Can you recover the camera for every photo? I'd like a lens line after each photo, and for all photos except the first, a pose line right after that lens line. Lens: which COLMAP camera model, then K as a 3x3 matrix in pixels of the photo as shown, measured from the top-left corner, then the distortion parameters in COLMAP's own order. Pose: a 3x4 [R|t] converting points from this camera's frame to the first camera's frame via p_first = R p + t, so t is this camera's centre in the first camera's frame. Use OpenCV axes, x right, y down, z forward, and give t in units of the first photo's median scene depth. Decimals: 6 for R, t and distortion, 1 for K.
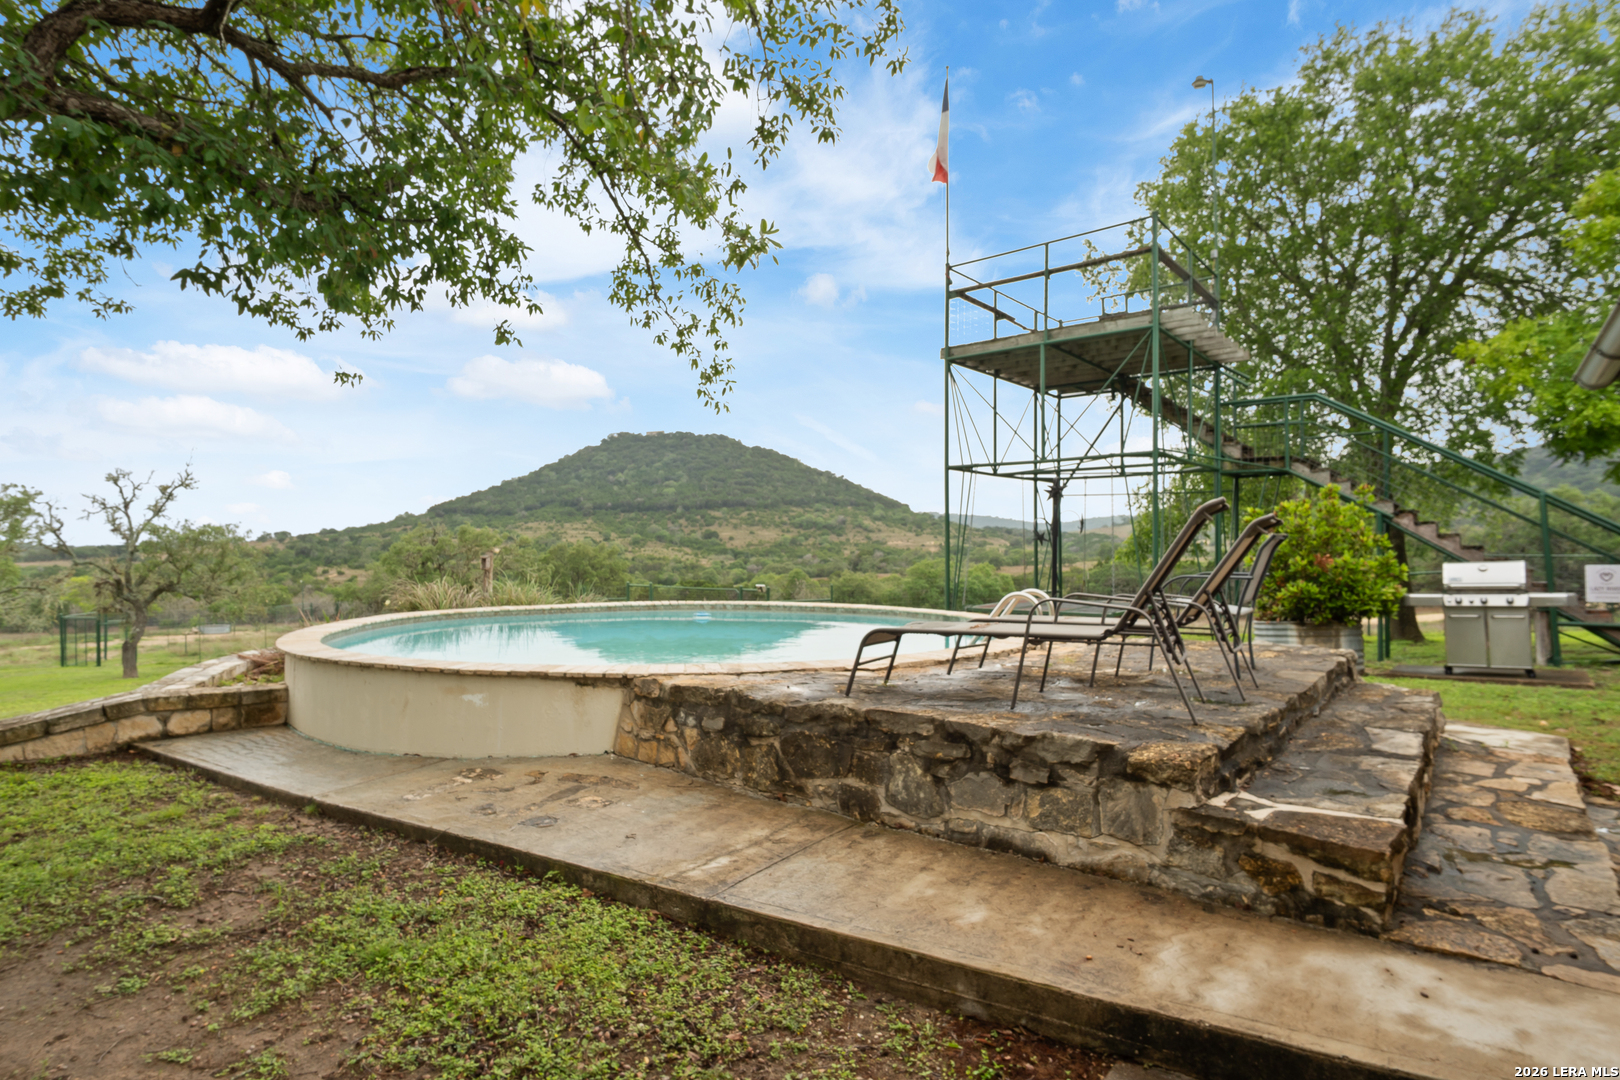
lens RADIAL K [[869.3, 0, 811.9], [0, 869.3, 536.3], [0, 0, 1]] dist [-0.022450, 0.000643]
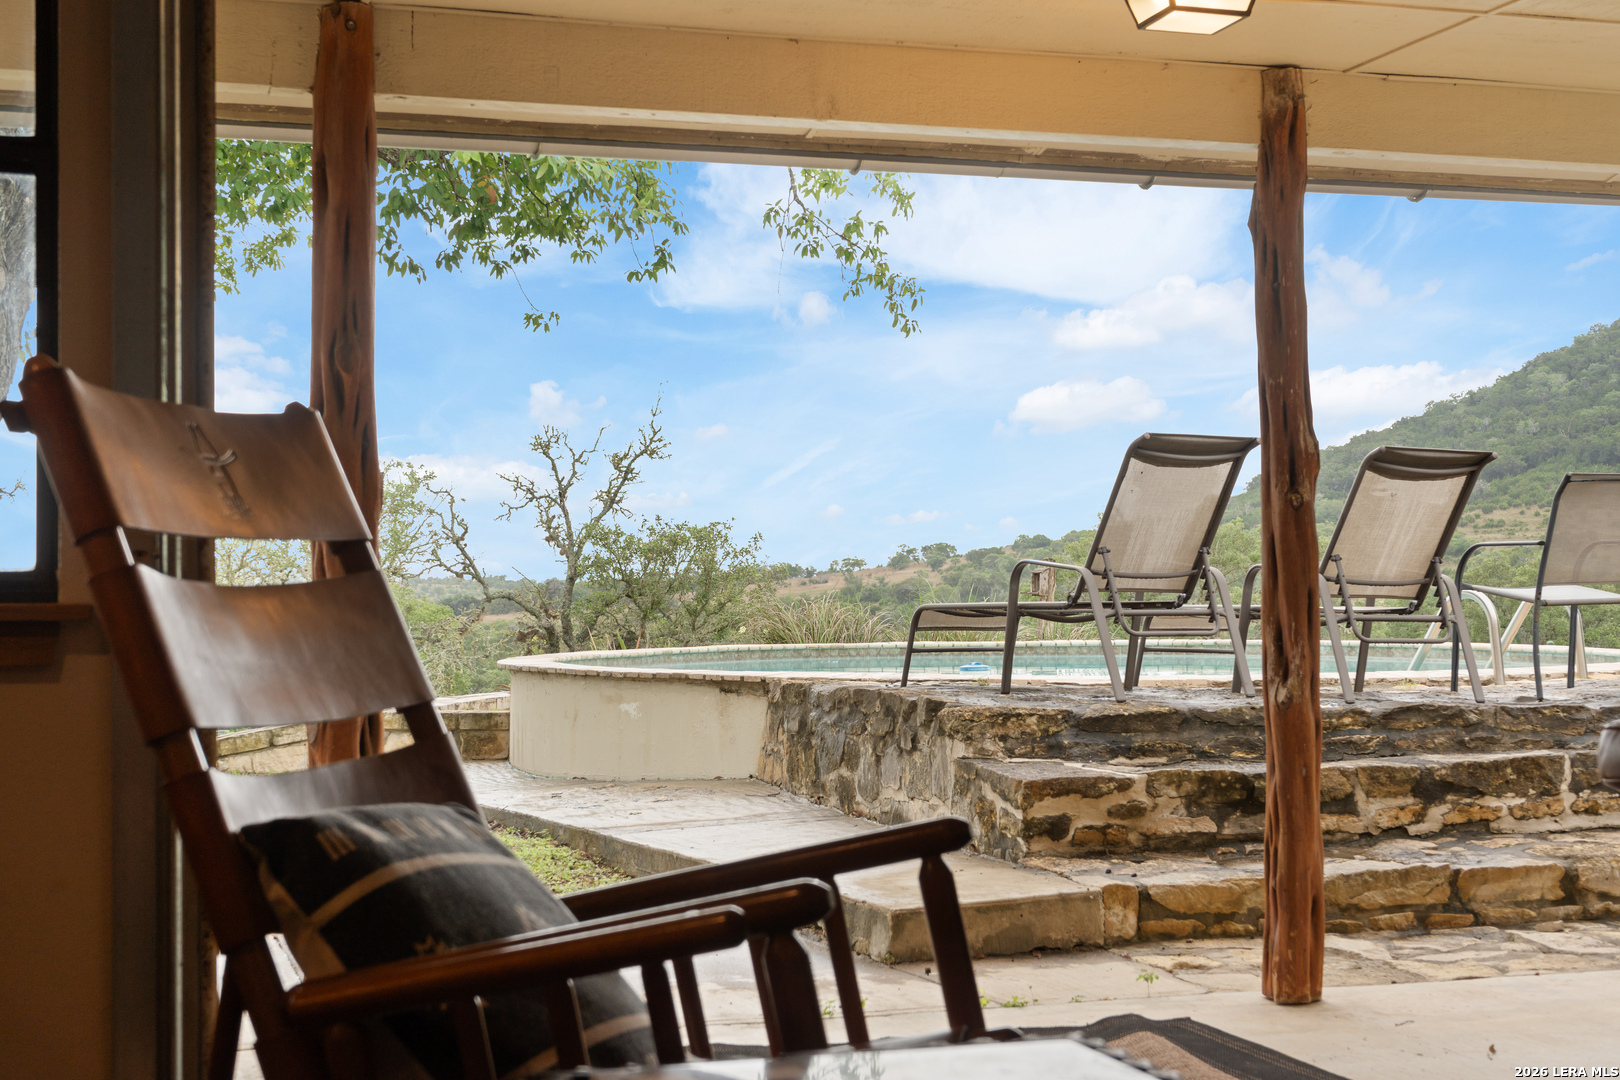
lens RADIAL K [[2269.7, 0, 809.8], [0, 2269.7, 534.3], [0, 0, 1]] dist [-0.006533, 0.000000]
pose [[0.822549, -0.019886, -0.568346, 0.234126], [0.017424, 0.999801, -0.009766, 0.011125], [0.568427, -0.001869, 0.822732, -0.161201]]
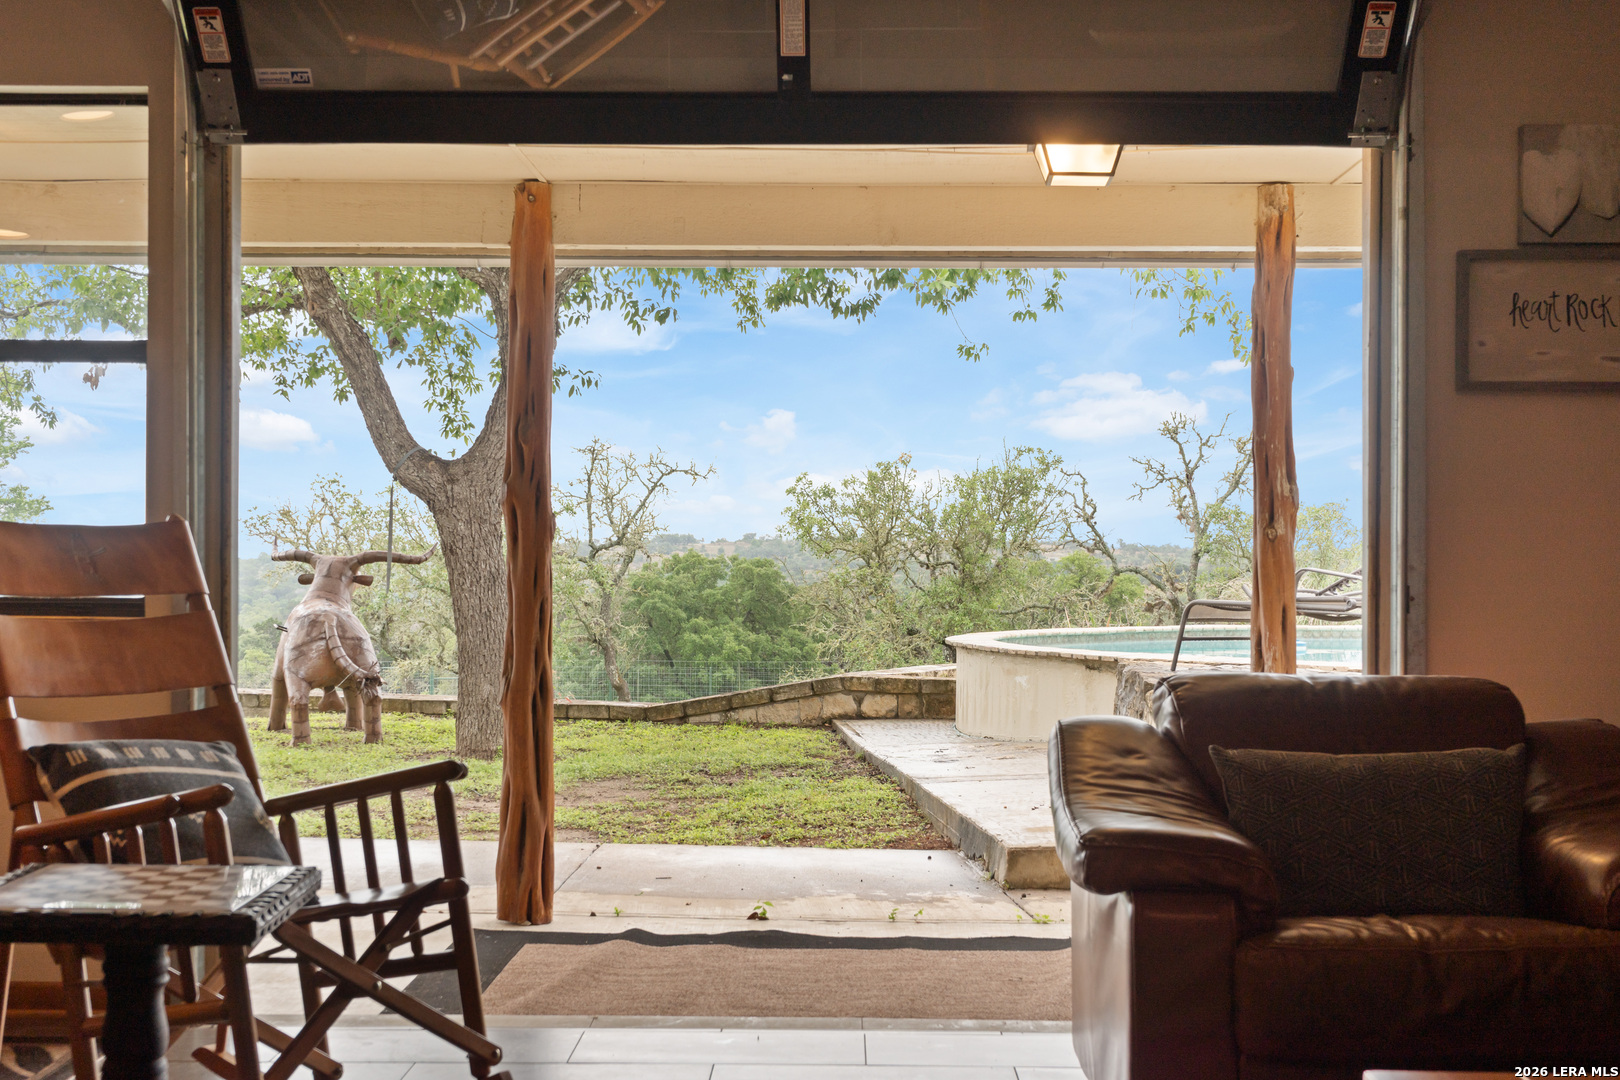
lens RADIAL K [[2142.4, 0, 809.2], [0, 2142.4, 541.6], [0, 0, 1]] dist [-0.045432, 0.000000]
pose [[0.601896, -0.003519, -0.798567, 0.332300], [0.009349, 0.999953, 0.002639, 0.005546], [0.798520, -0.009054, 0.601900, -0.152376]]
